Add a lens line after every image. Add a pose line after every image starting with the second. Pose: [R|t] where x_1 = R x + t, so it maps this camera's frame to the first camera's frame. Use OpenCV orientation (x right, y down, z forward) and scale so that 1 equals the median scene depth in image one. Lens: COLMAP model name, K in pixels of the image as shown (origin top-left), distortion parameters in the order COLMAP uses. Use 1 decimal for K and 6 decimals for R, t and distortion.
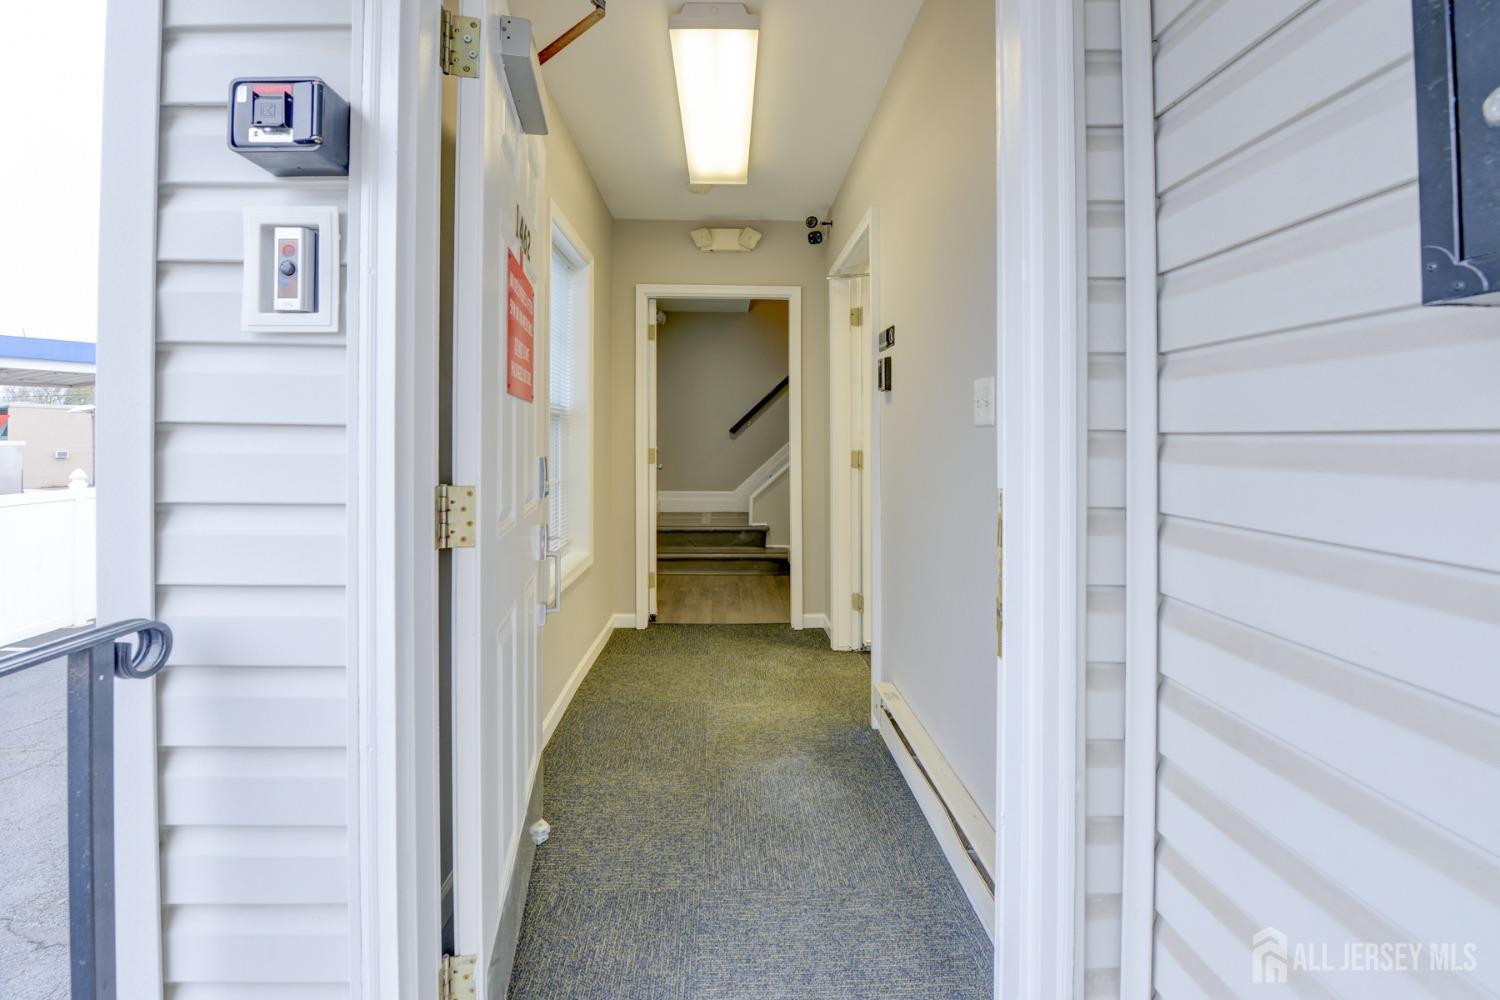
lens RADIAL K [[611.6, 0, 745.3], [0, 611.6, 508.1], [0, 0, 1]] dist [-0.022522, -0.000869]
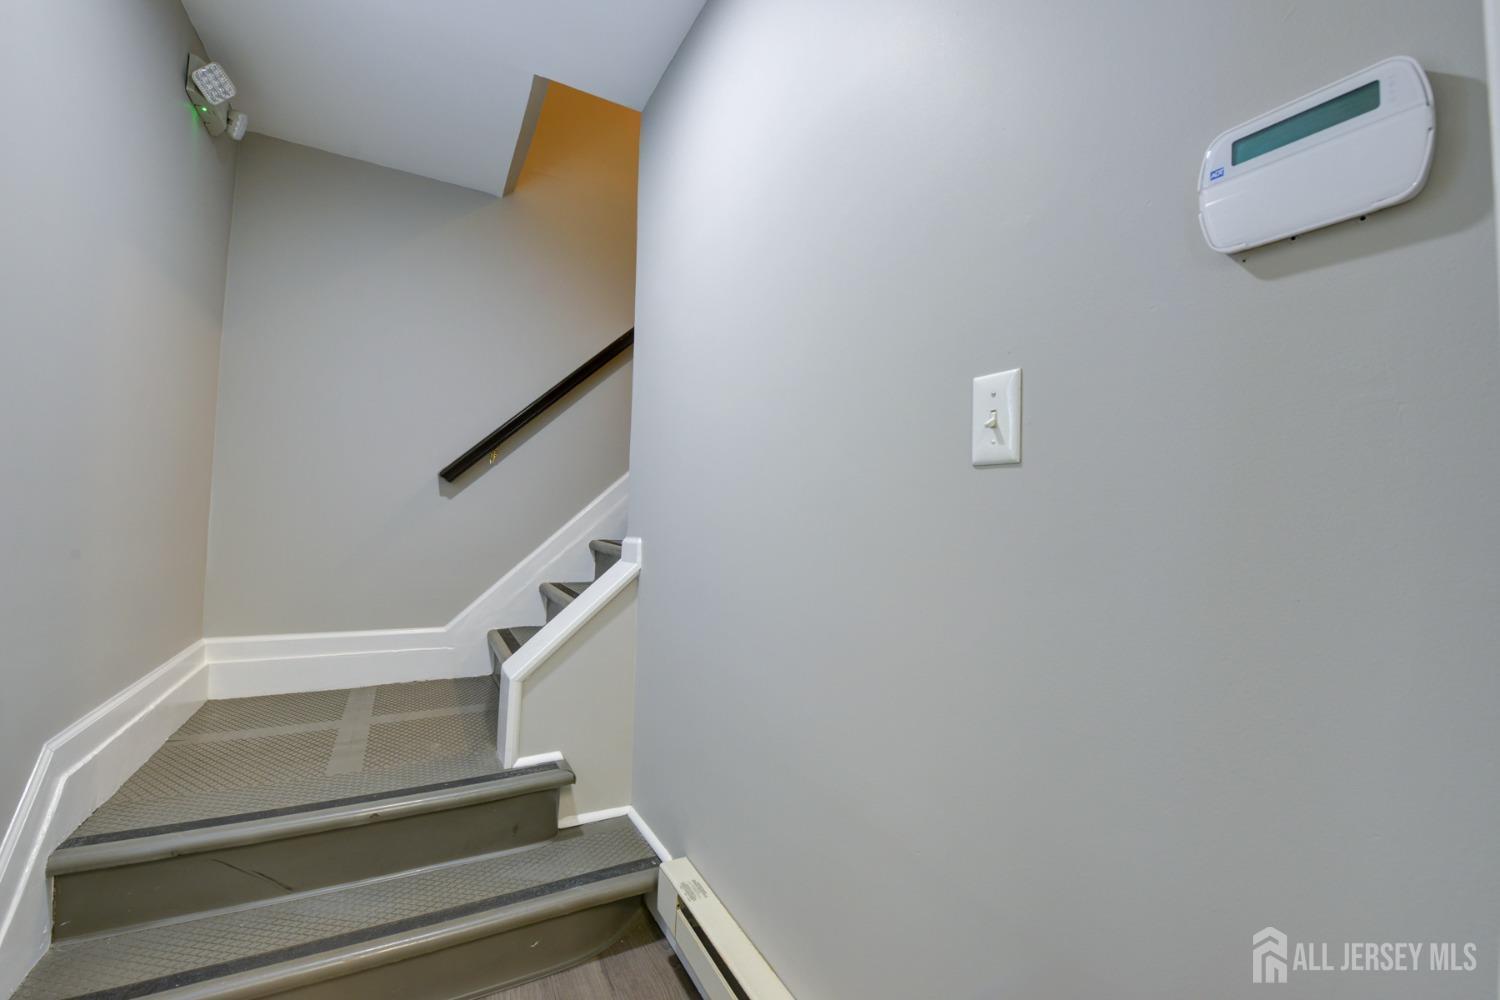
lens RADIAL K [[611.6, 0, 745.3], [0, 611.6, 508.1], [0, 0, 1]] dist [-0.022522, -0.000869]
pose [[0.891201, 0.046502, 0.451218, -0.029533], [0.009509, 0.992598, -0.121077, -0.058802], [-0.453509, 0.112195, 0.884162, 0.615002]]
